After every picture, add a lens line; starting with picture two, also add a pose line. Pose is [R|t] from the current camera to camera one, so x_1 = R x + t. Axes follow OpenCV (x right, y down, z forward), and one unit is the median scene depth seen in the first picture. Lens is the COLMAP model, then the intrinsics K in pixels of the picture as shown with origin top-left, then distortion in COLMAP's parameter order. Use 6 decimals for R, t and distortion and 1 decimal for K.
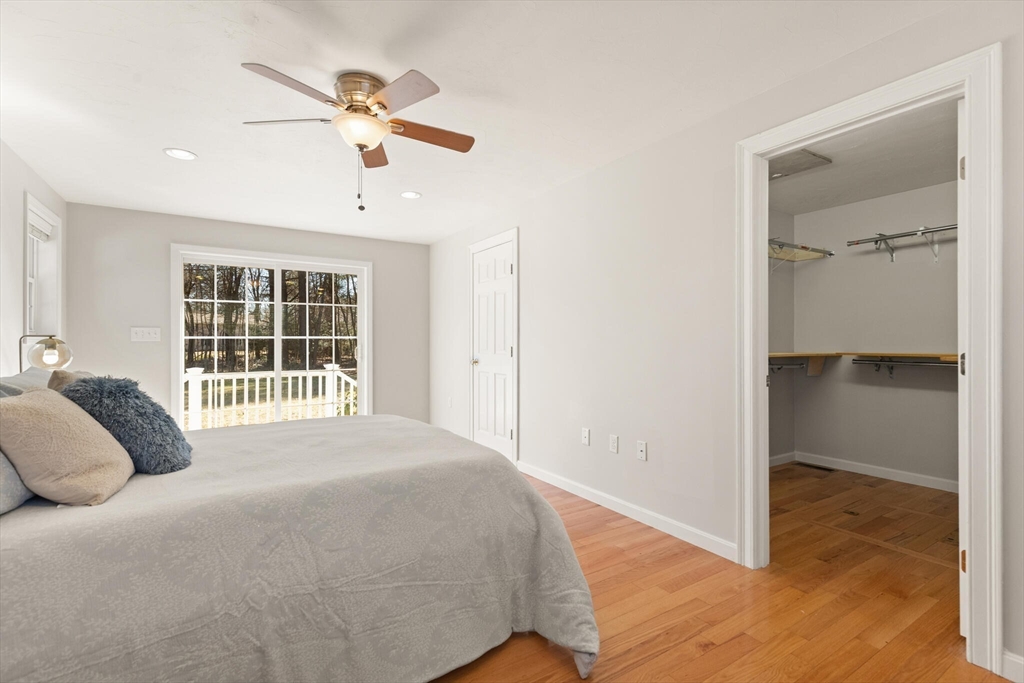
lens RADIAL K [[464.2, 0, 516.7], [0, 464.2, 339.3], [0, 0, 1]] dist [0.008496, -0.001587]
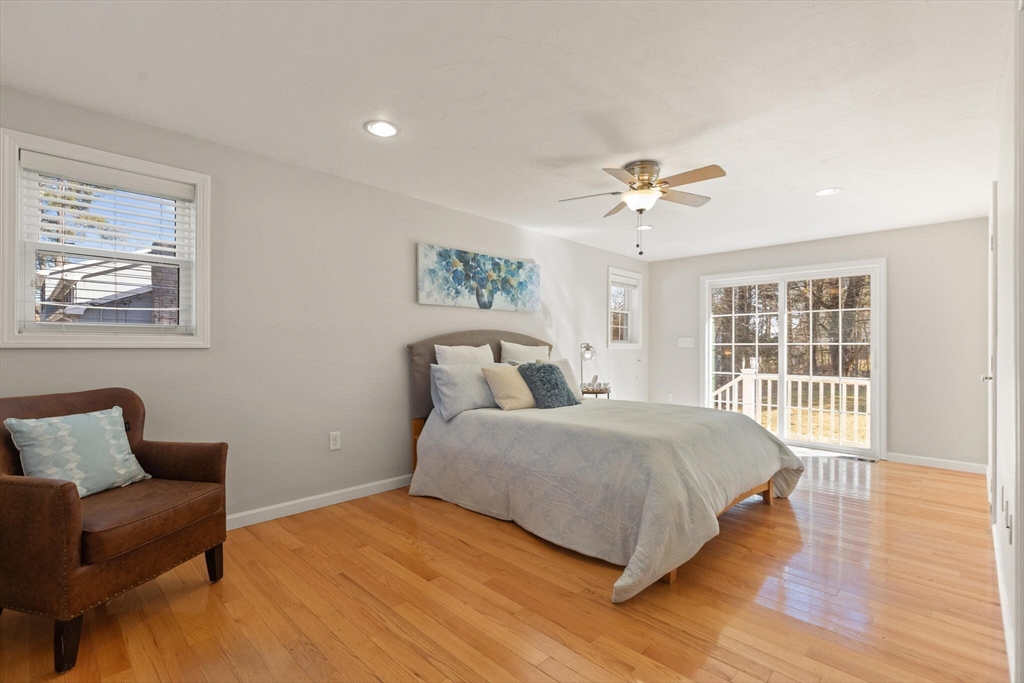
lens RADIAL K [[464.2, 0, 519.1], [0, 464.2, 345.7], [0, 0, 1]] dist [0.008496, -0.001587]
pose [[0.241004, 0.001115, -0.970523, 0.502201], [-0.002299, 0.999997, 0.000578, 0.000267], [0.970521, 0.002092, 0.241006, 0.155810]]
